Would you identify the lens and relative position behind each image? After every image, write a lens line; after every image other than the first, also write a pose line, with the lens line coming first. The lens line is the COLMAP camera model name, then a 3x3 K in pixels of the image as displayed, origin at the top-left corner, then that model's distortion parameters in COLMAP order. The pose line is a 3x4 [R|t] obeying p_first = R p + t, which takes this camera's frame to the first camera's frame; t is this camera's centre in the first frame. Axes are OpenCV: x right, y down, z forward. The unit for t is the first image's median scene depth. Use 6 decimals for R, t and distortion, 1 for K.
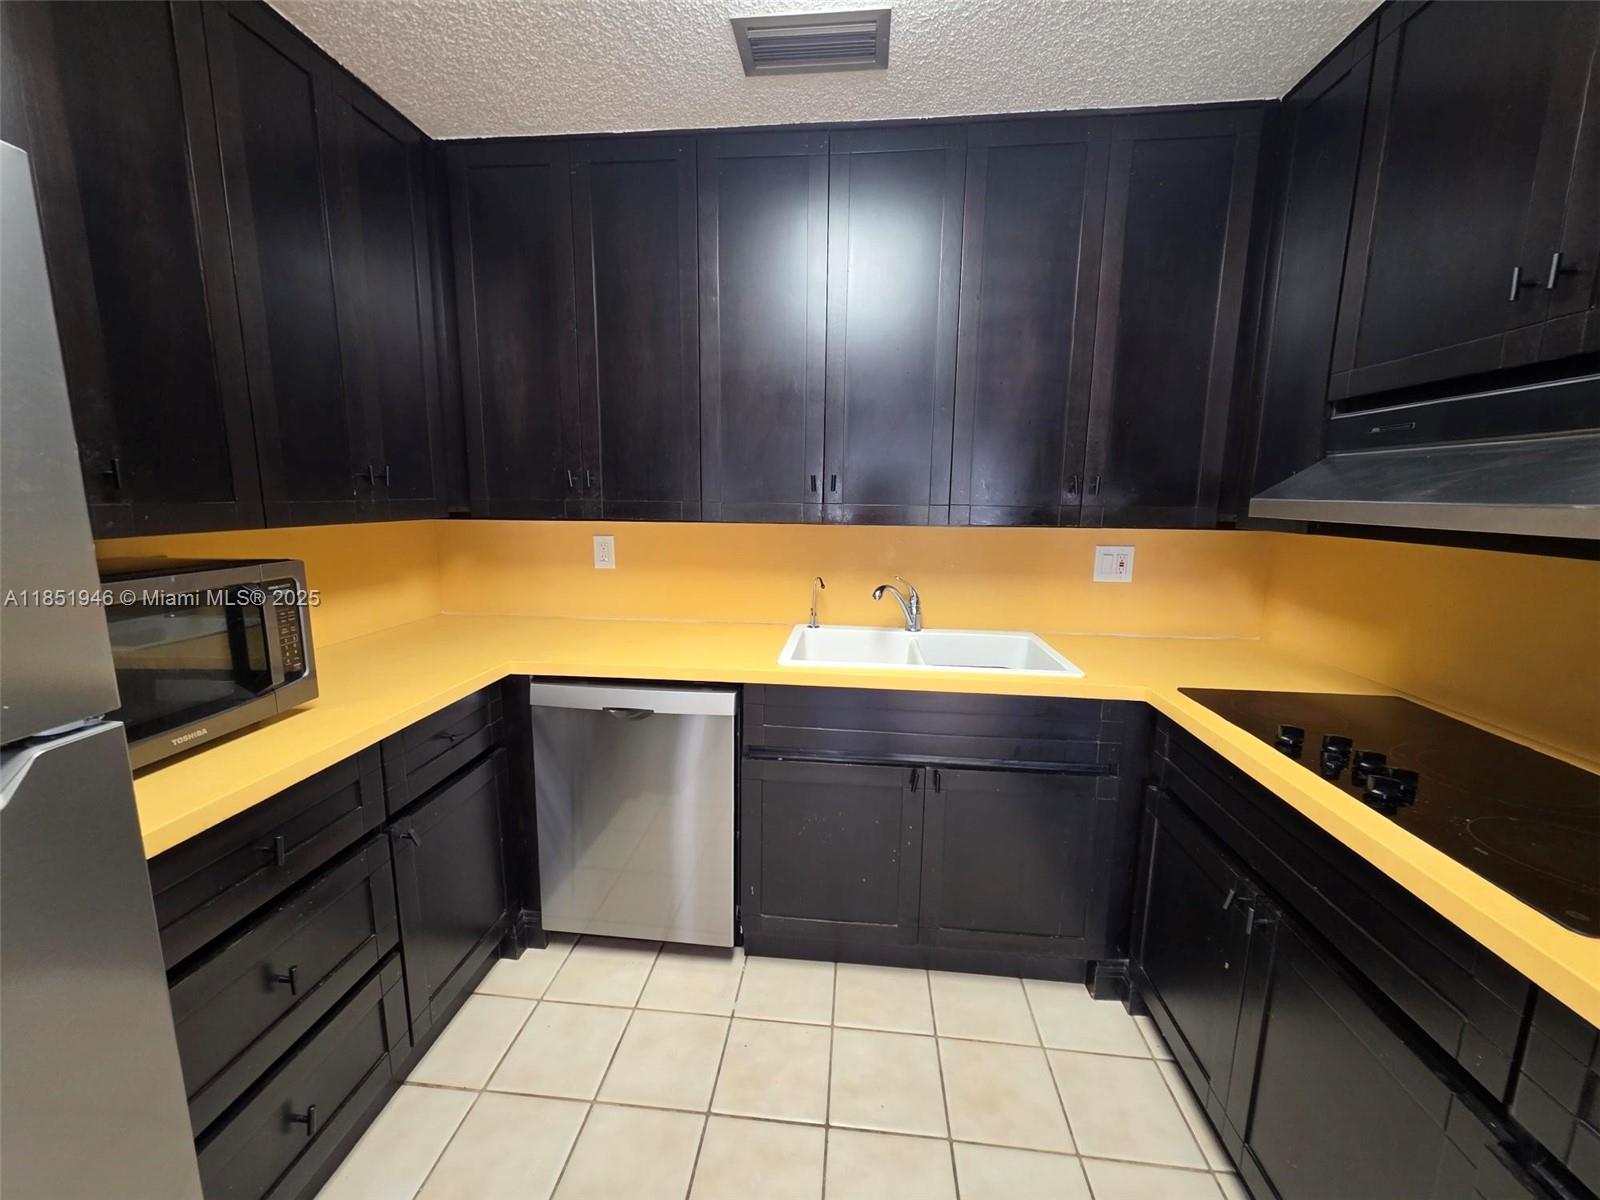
lens RADIAL K [[630.6, 0, 796.9], [0, 630.6, 589.8], [0, 0, 1]] dist [0.003088, 0.000333]
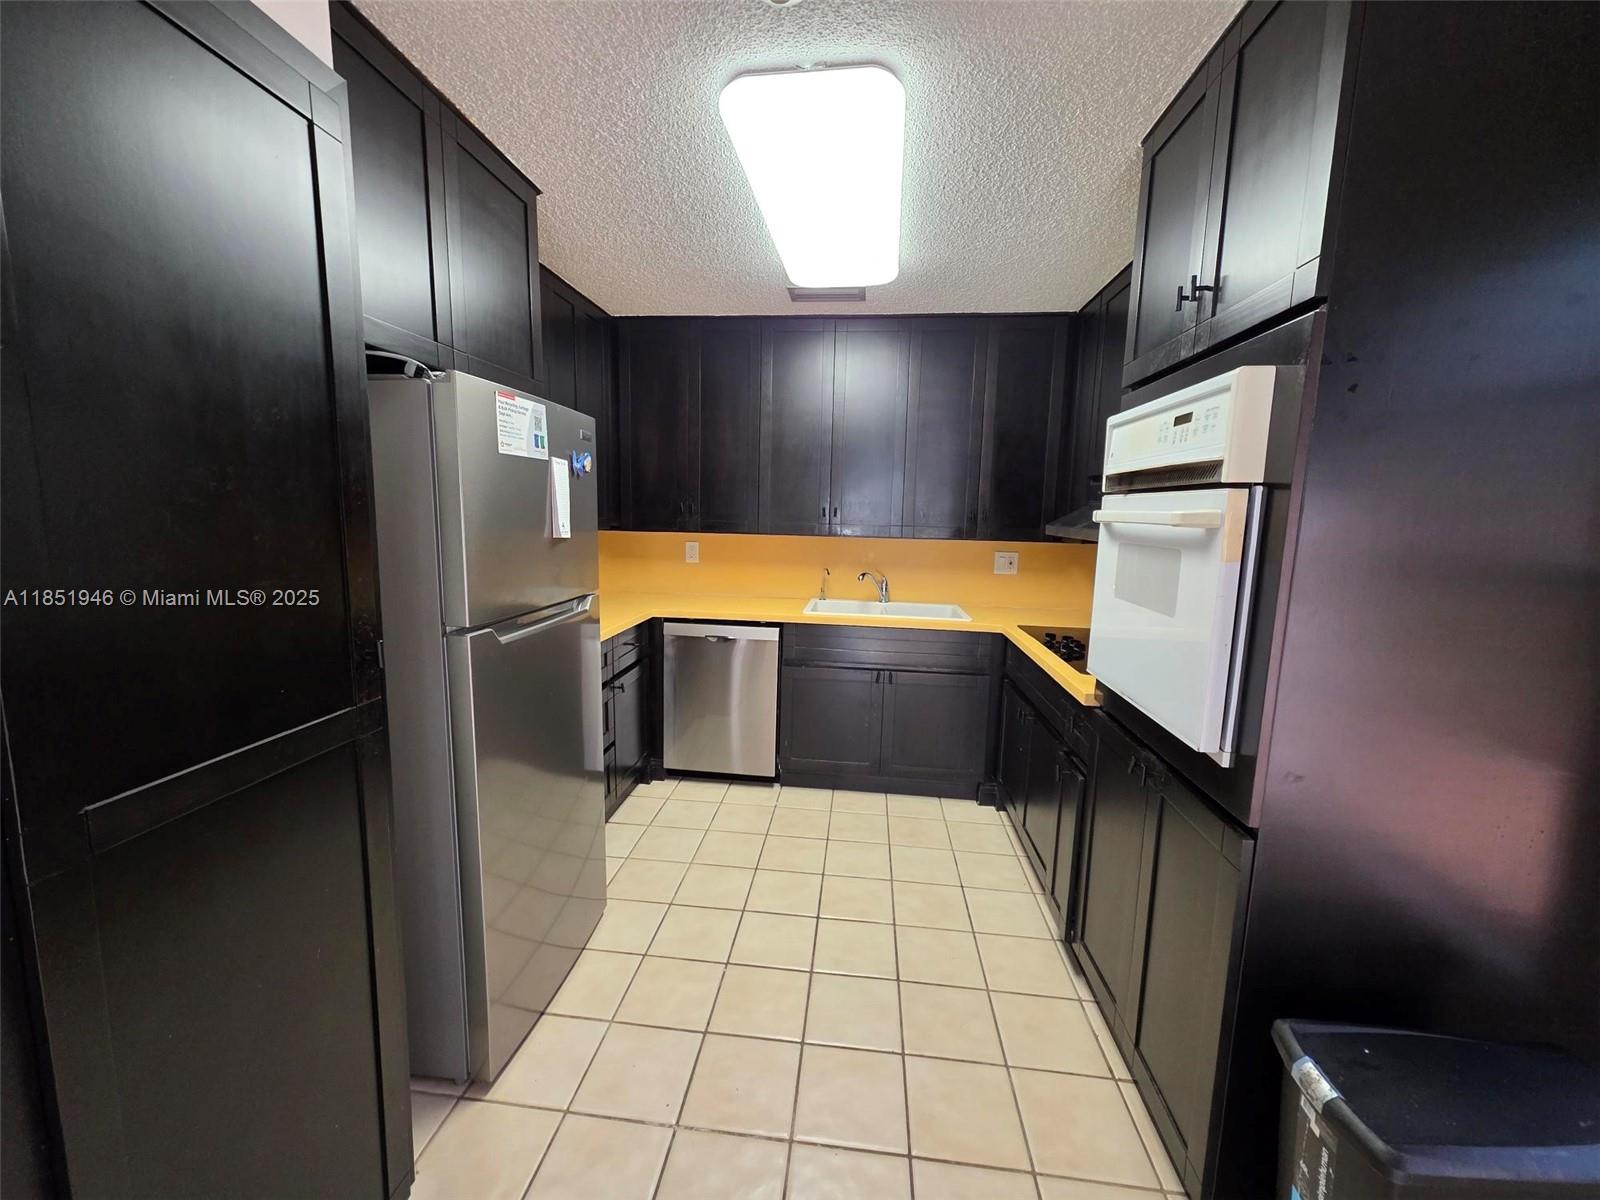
lens RADIAL K [[639.2, 0, 796.0], [0, 639.2, 593.1], [0, 0, 1]] dist [0.005697, 0.000105]
pose [[0.999841, 0.014551, -0.010356, -0.031195], [-0.014797, 0.999600, -0.024108, 0.102131], [0.010001, 0.024258, 0.999656, -0.794938]]
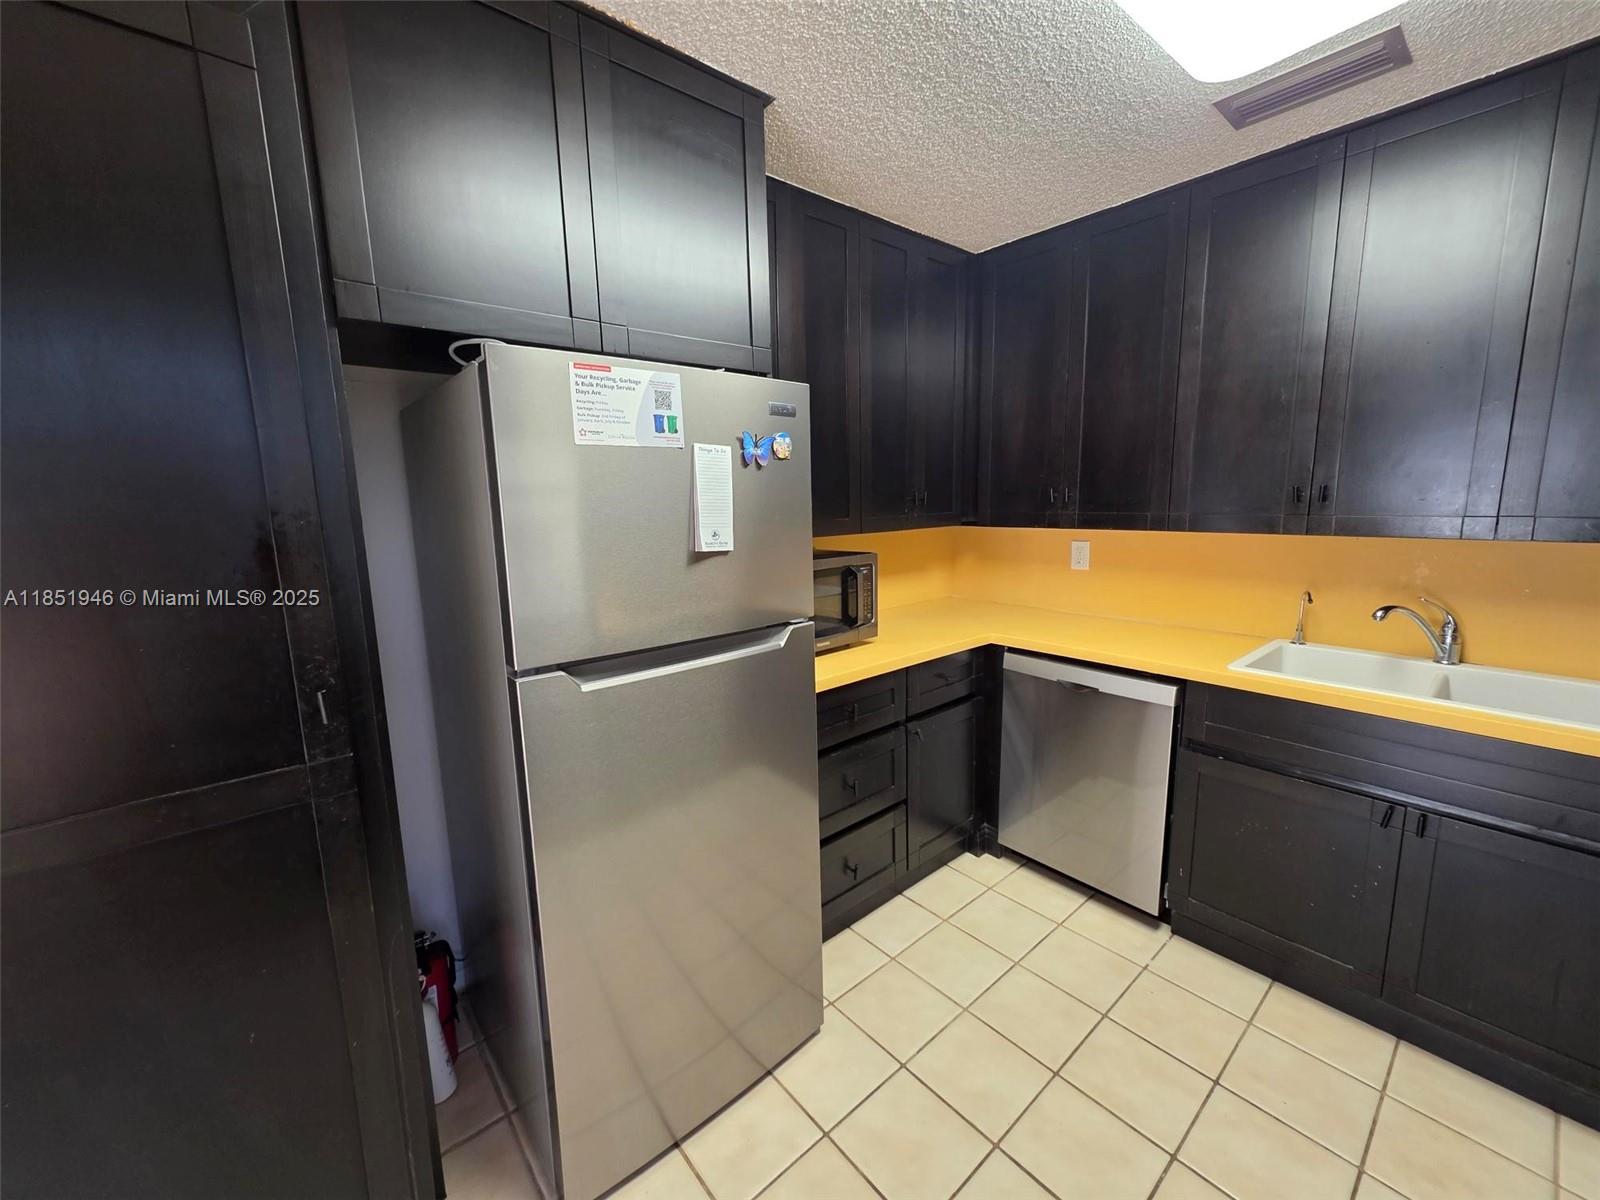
lens RADIAL K [[639.2, 0, 796.0], [0, 639.2, 593.1], [0, 0, 1]] dist [0.005697, 0.000105]
pose [[0.718219, 0.081836, -0.690988, 0.178673], [-0.079571, 0.996205, 0.035278, 0.012071], [0.691253, 0.029645, 0.722005, -0.271875]]
